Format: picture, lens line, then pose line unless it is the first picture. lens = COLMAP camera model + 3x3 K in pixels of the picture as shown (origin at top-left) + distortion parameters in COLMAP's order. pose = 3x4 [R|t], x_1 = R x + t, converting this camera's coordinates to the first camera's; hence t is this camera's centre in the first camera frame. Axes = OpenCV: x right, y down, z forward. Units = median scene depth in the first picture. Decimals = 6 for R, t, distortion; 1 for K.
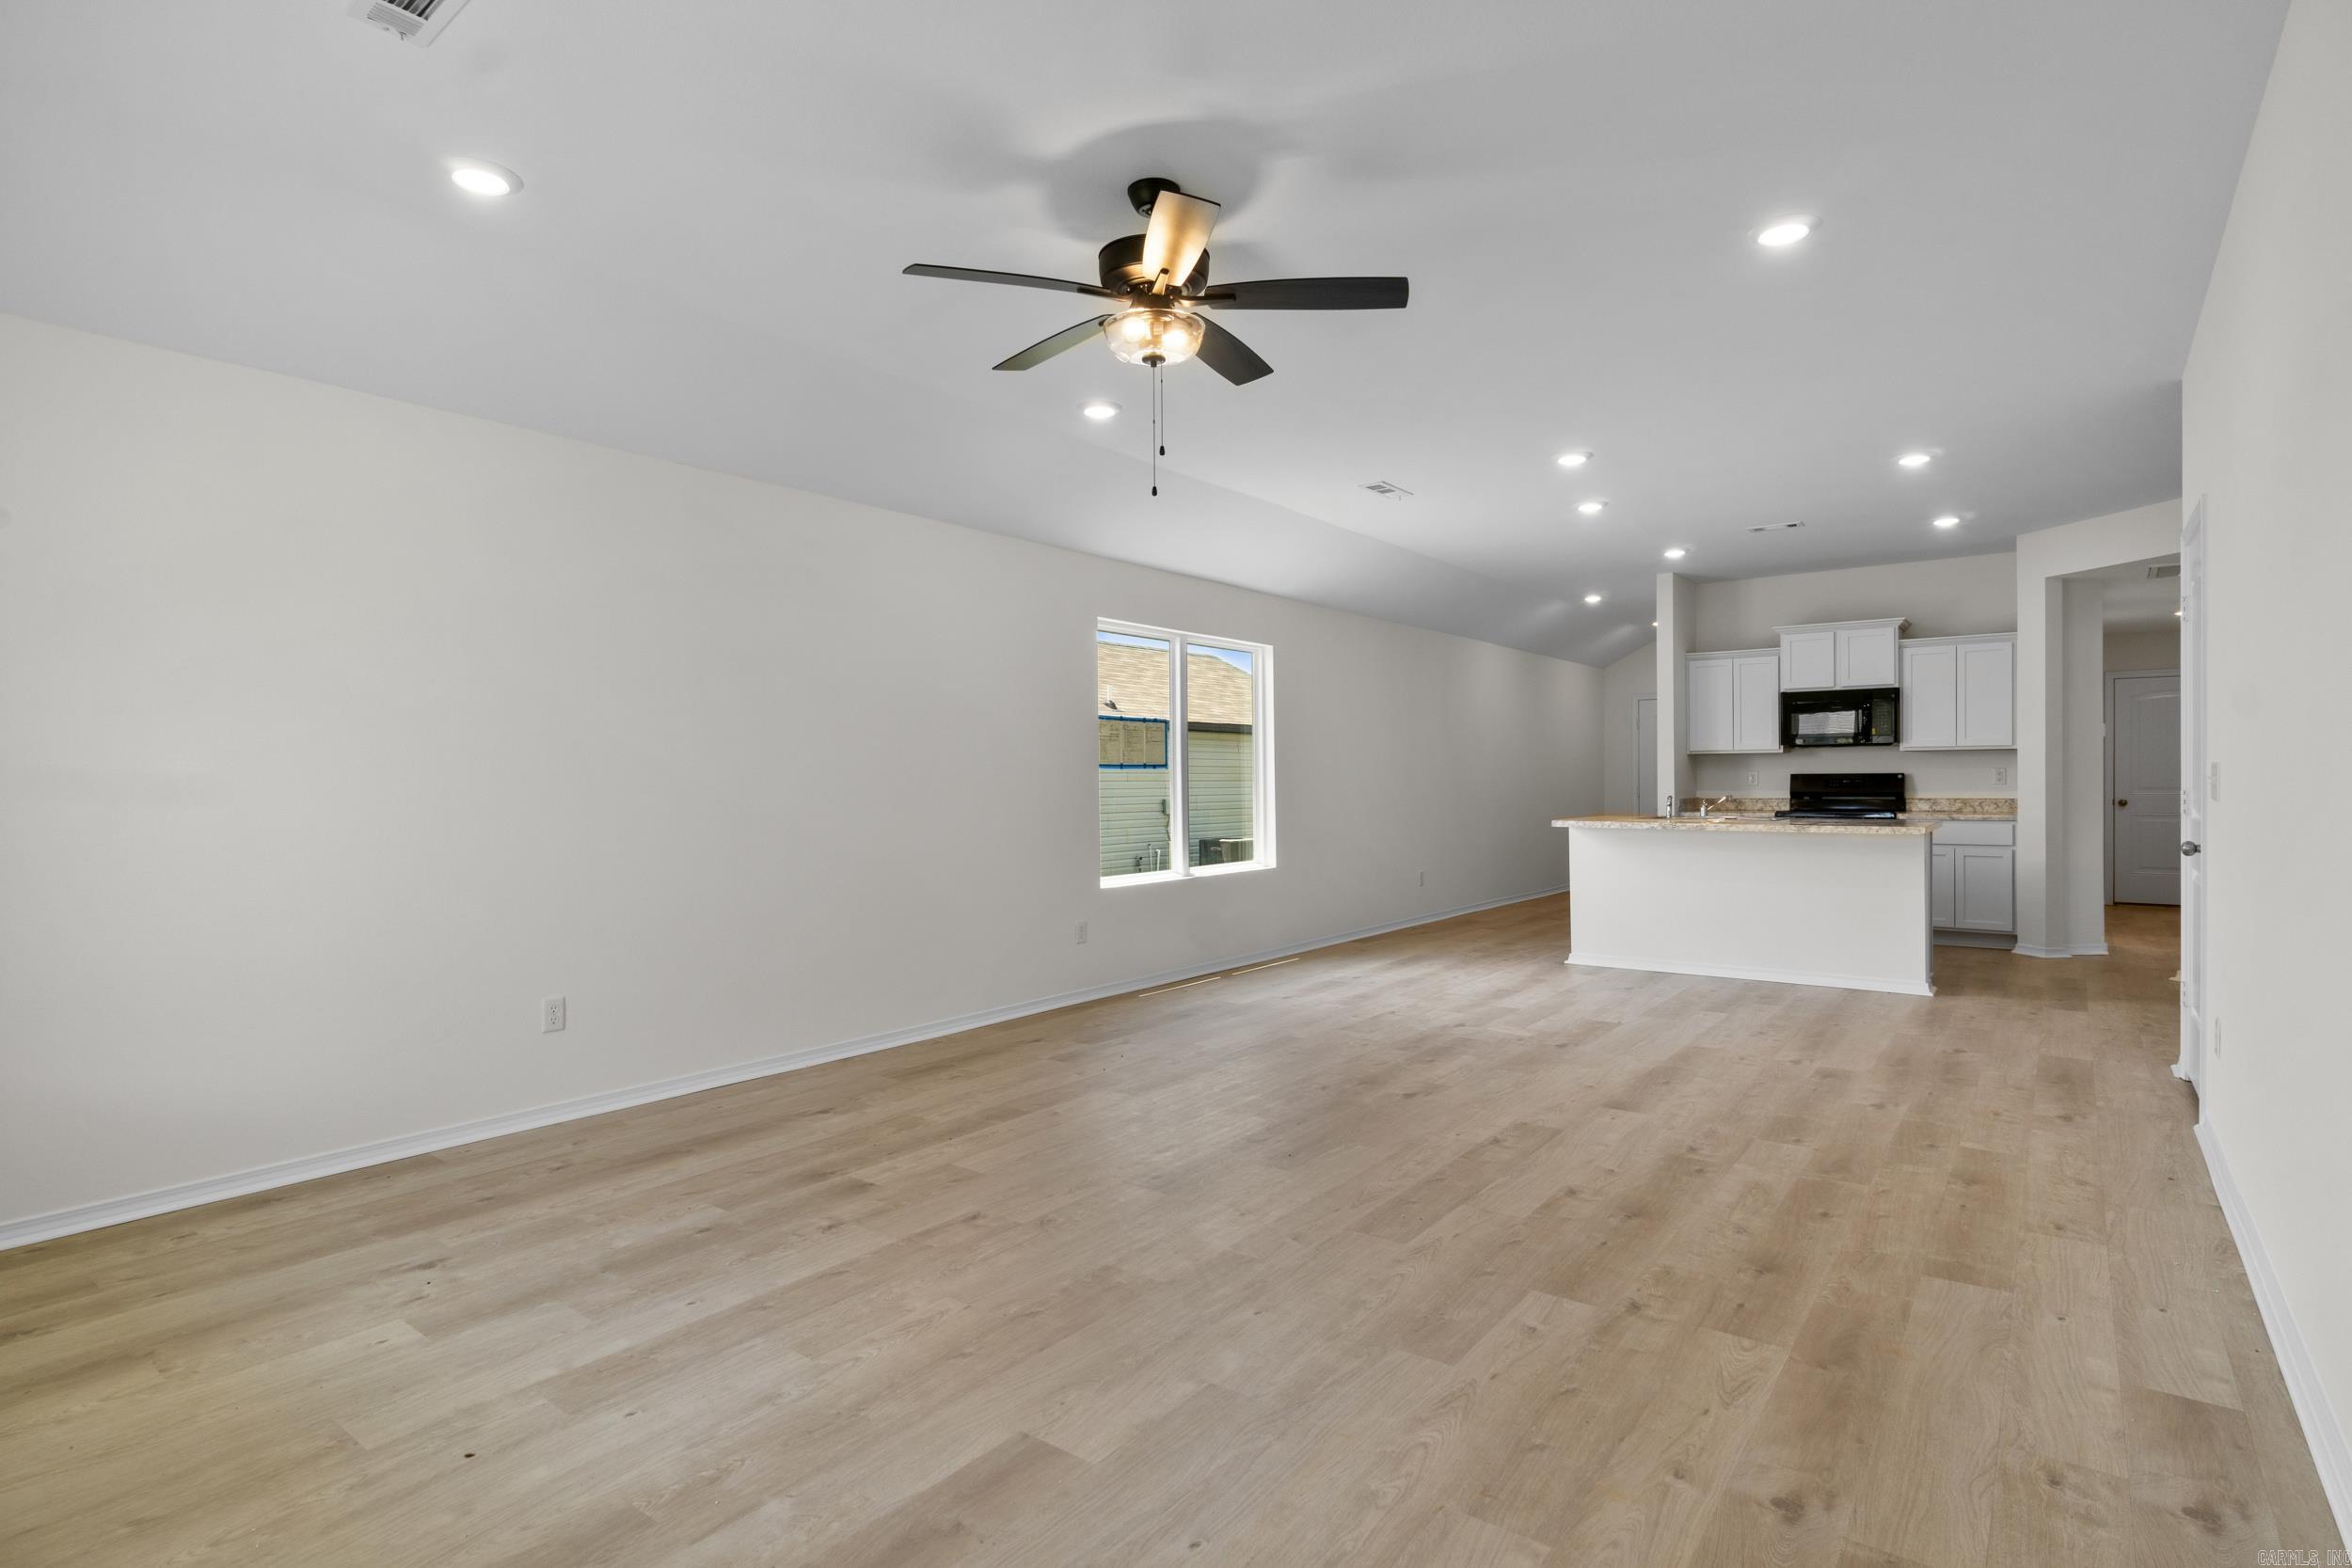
lens RADIAL K [[1189.6, 0, 1163.1], [0, 1189.6, 780.6], [0, 0, 1]] dist [-0.014227, 0.007247]
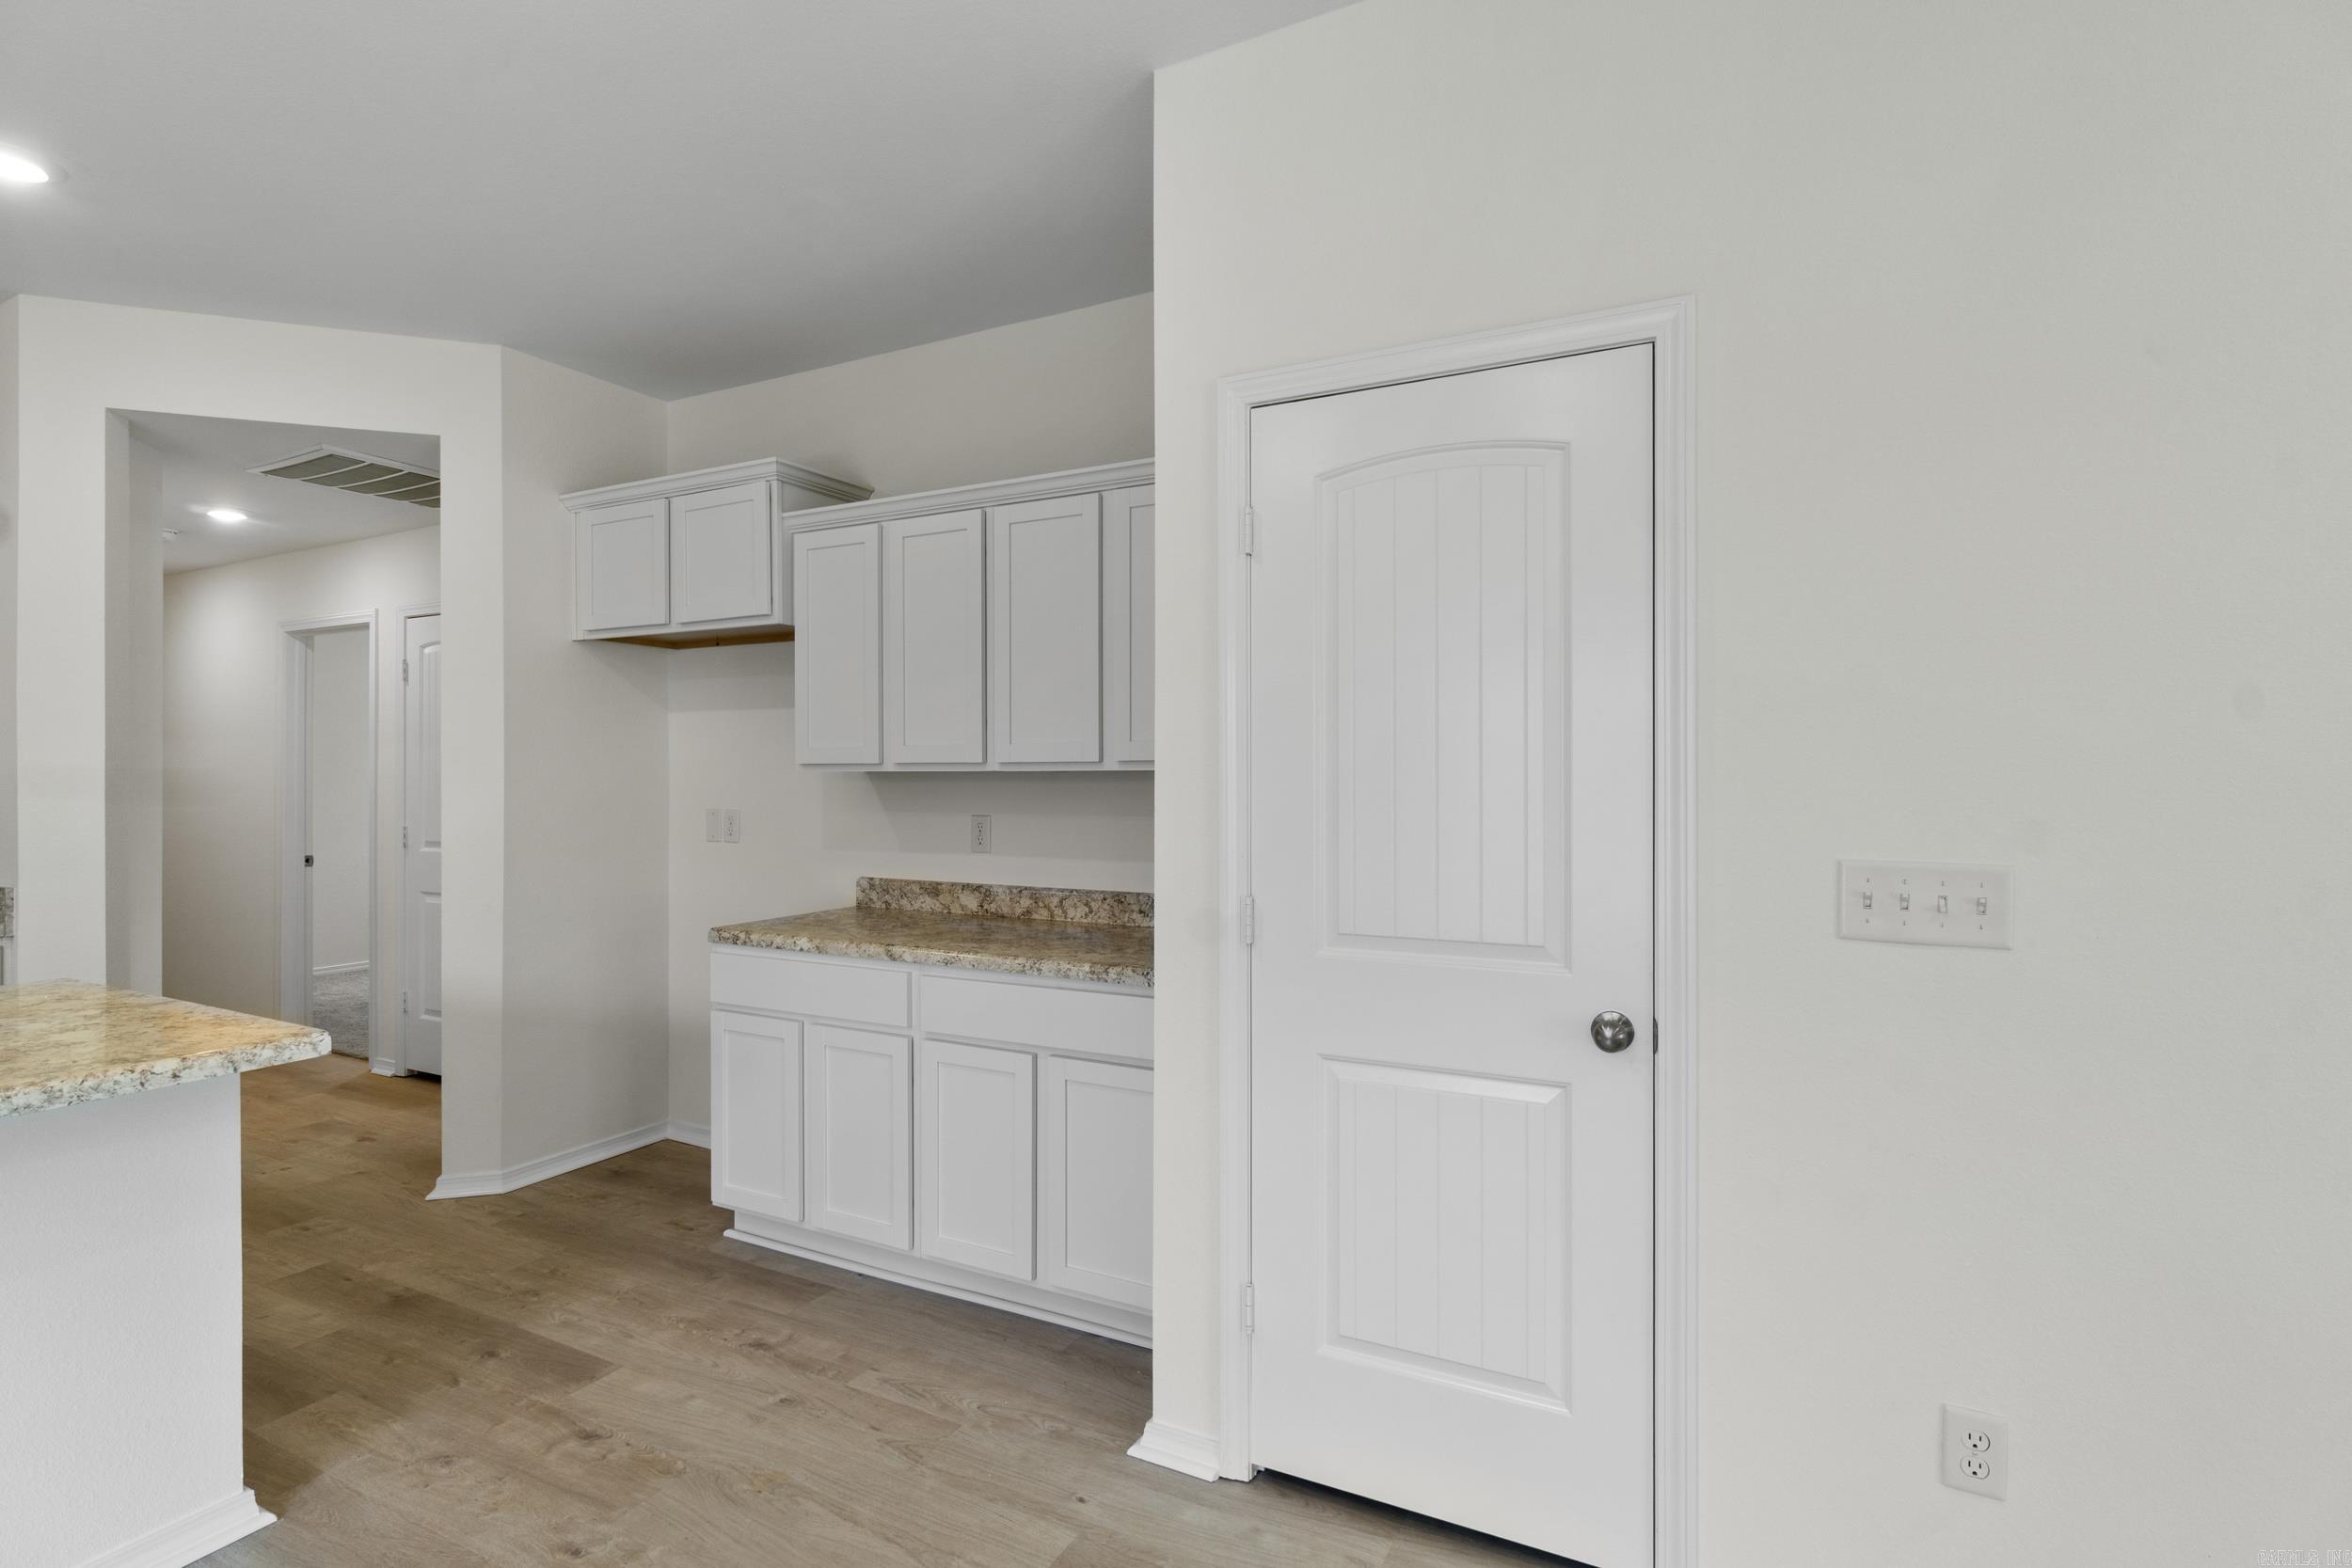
lens RADIAL K [[1133.5, 0, 1146.2], [0, 1133.5, 778.5], [0, 0, 1]] dist [-0.000052, -0.000658]
pose [[-0.164379, 0.005072, 0.986384, 0.400668], [0.001013, 0.999987, -0.004973, -0.038004], [-0.986397, 0.000182, -0.164382, 1.116739]]
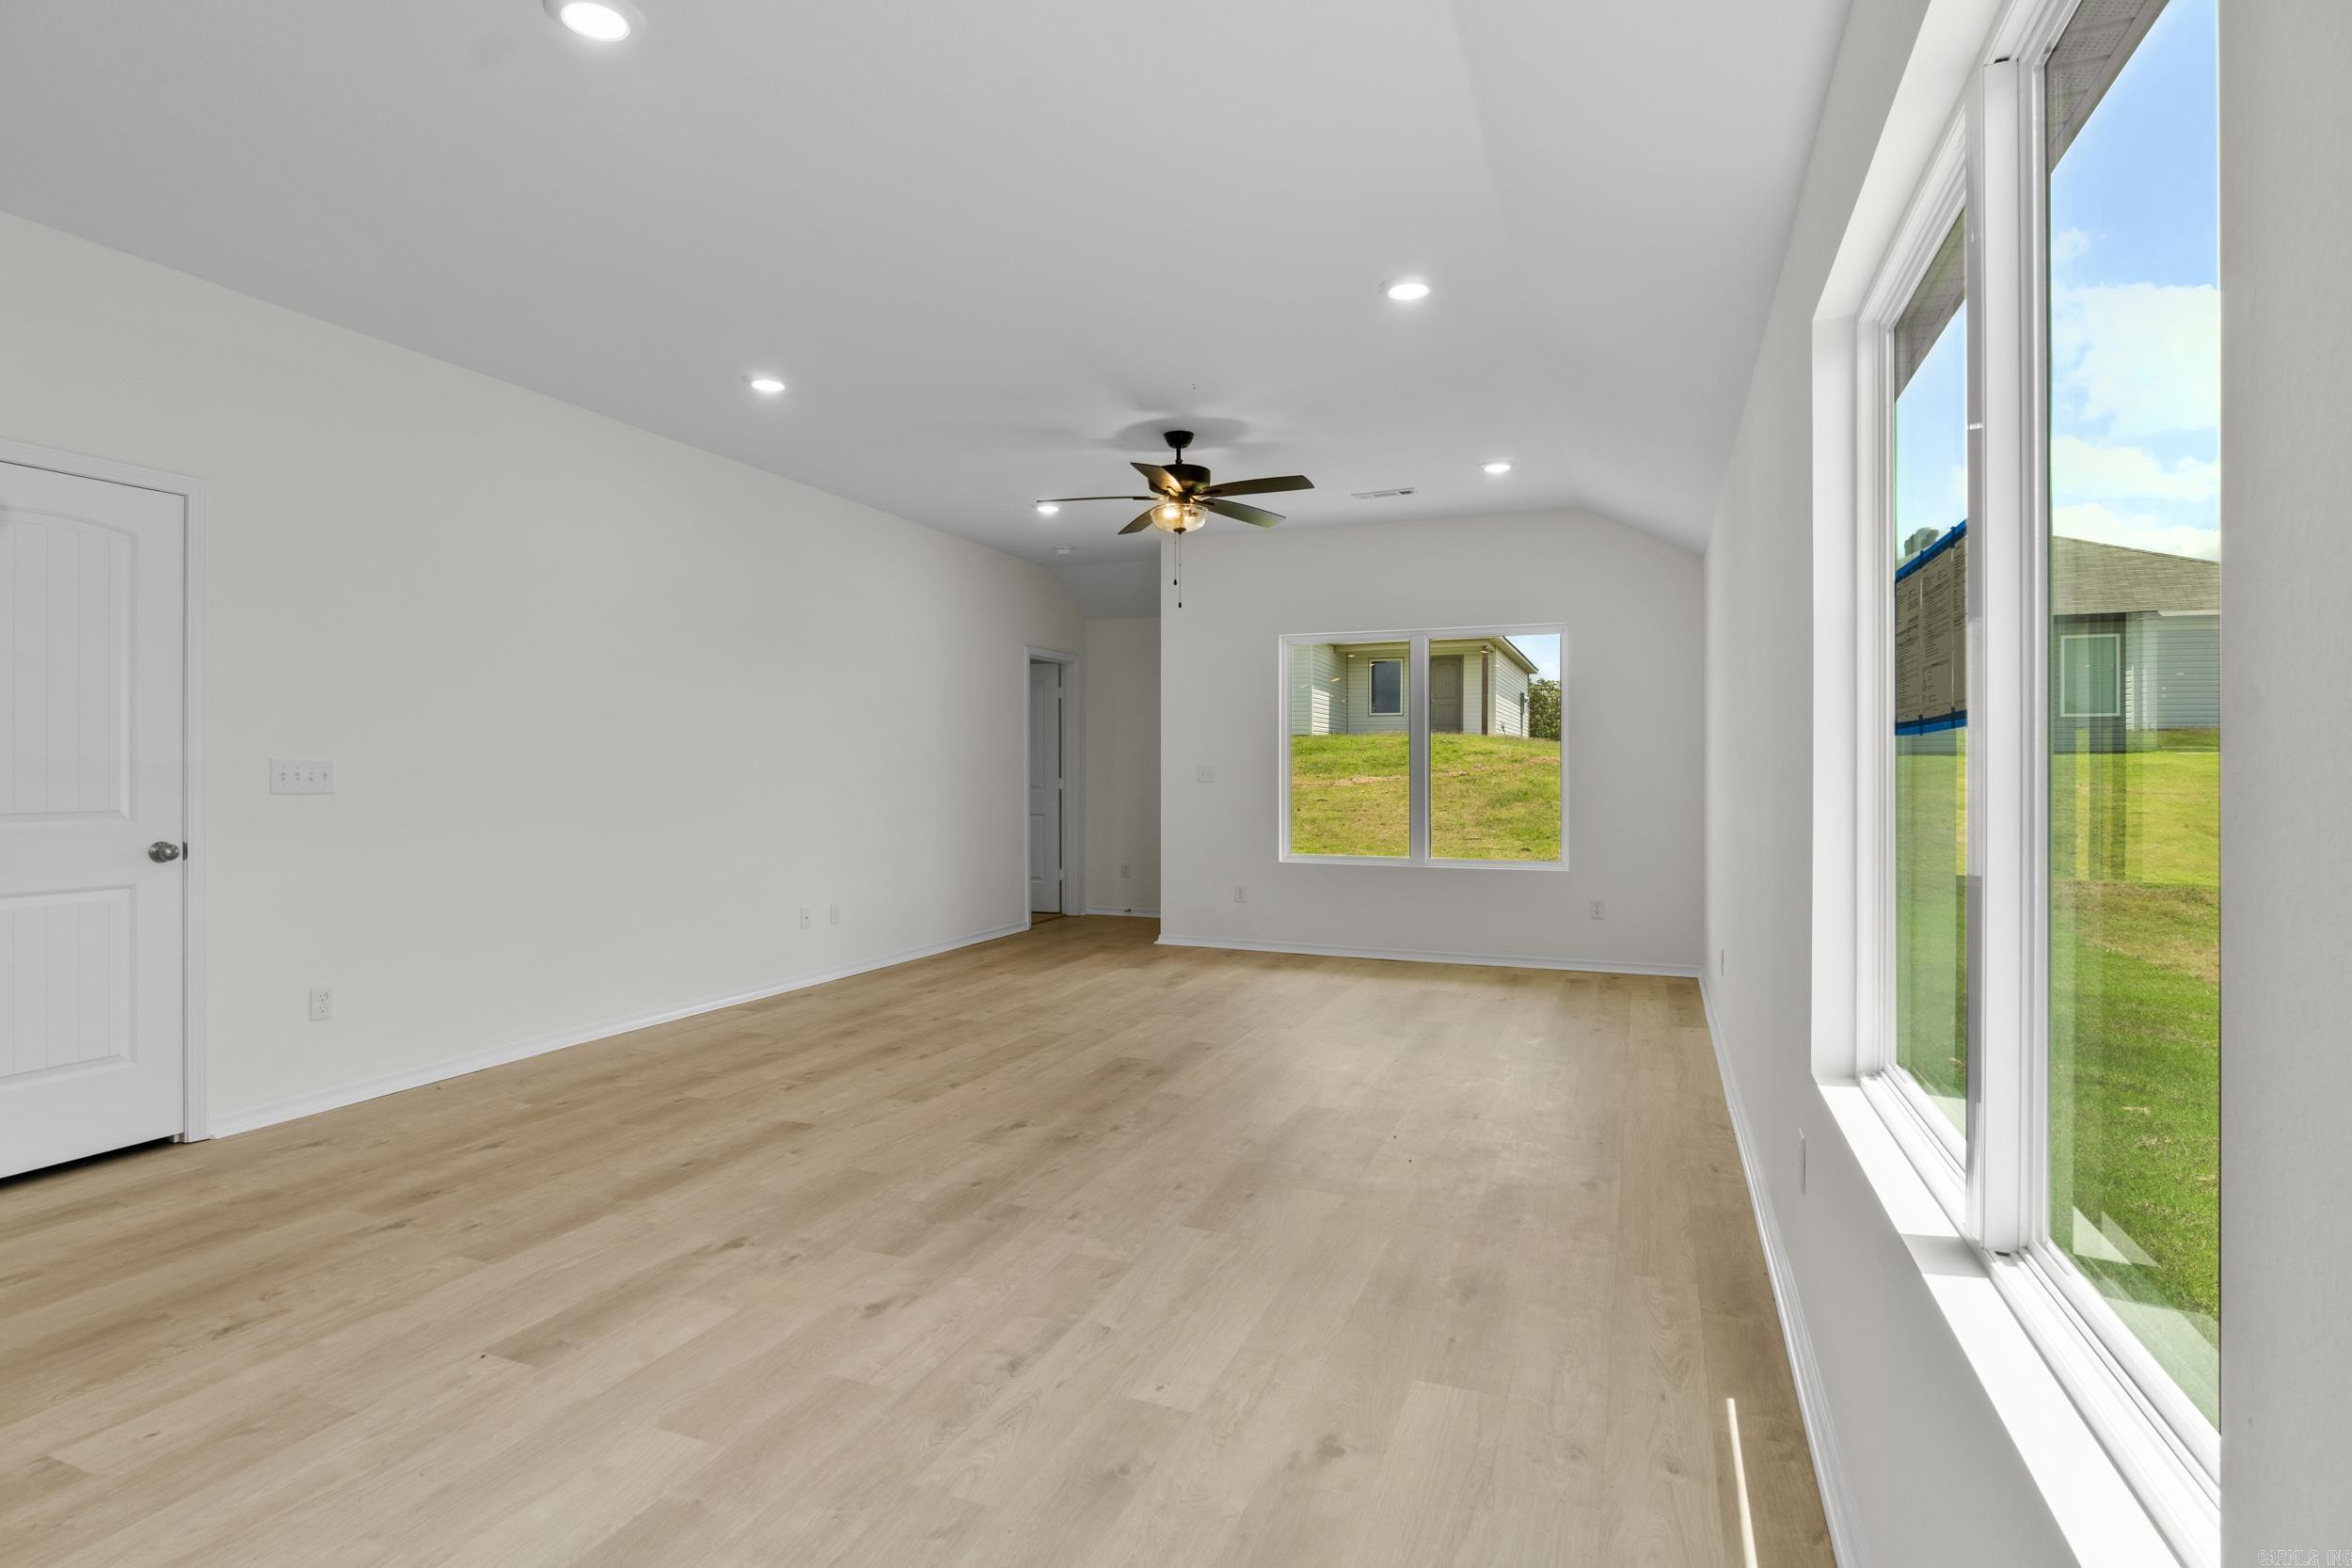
lens RADIAL K [[1189.6, 0, 1153.0], [0, 1189.6, 775.2], [0, 0, 1]] dist [-0.014227, 0.007247]
pose [[-0.965962, 0.004976, -0.258637, 0.330803], [0.003289, 0.999970, 0.006954, -0.004951], [0.258664, 0.005867, -0.965950, 1.835573]]
